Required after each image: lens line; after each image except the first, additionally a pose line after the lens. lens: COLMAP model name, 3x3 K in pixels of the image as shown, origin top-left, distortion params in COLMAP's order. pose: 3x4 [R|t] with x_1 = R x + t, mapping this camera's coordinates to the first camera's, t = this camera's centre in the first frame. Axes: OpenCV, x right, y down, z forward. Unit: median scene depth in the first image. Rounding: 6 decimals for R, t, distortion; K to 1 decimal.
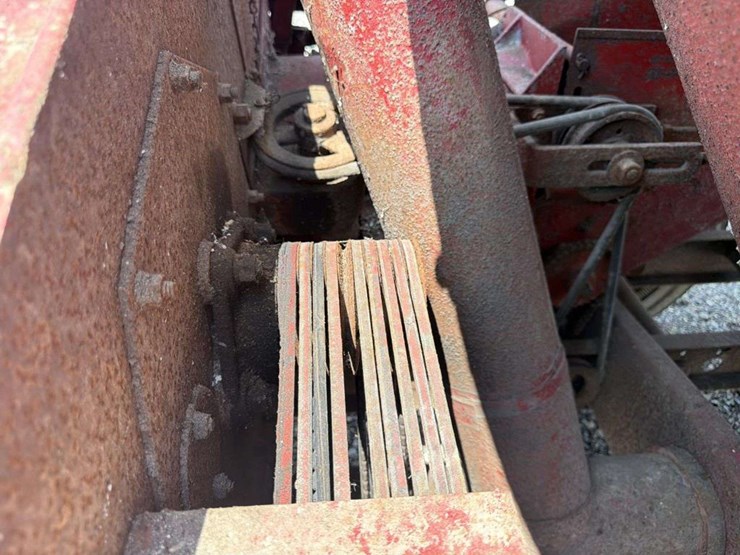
lens RADIAL K [[525.2, 0, 370.0], [0, 525.2, 277.5], [0, 0, 1]] dist [0.052271, -0.060388]
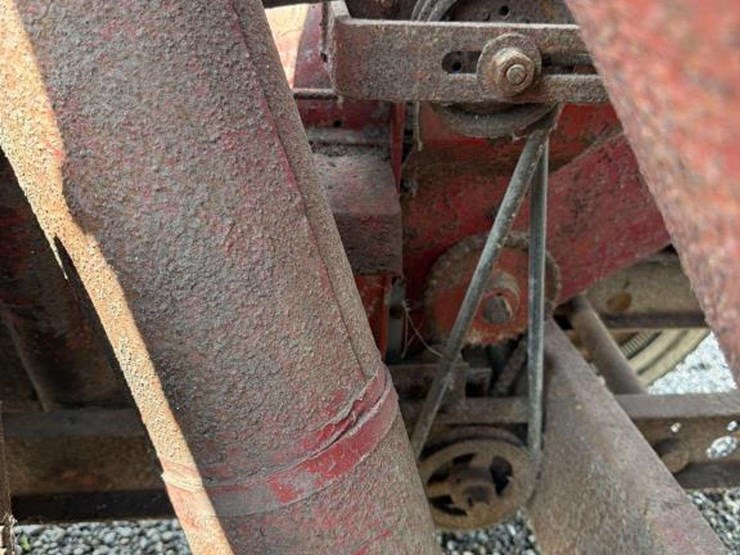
lens RADIAL K [[684.8, 0, 370.0], [0, 684.8, 277.5], [0, 0, 1]] dist [0.165510, -0.338076]
pose [[0.998933, 0.024704, 0.039018, 0.252053], [-0.020355, 0.993925, -0.108156, 0.082709], [-0.041452, 0.107247, 0.993368, 0.236143]]
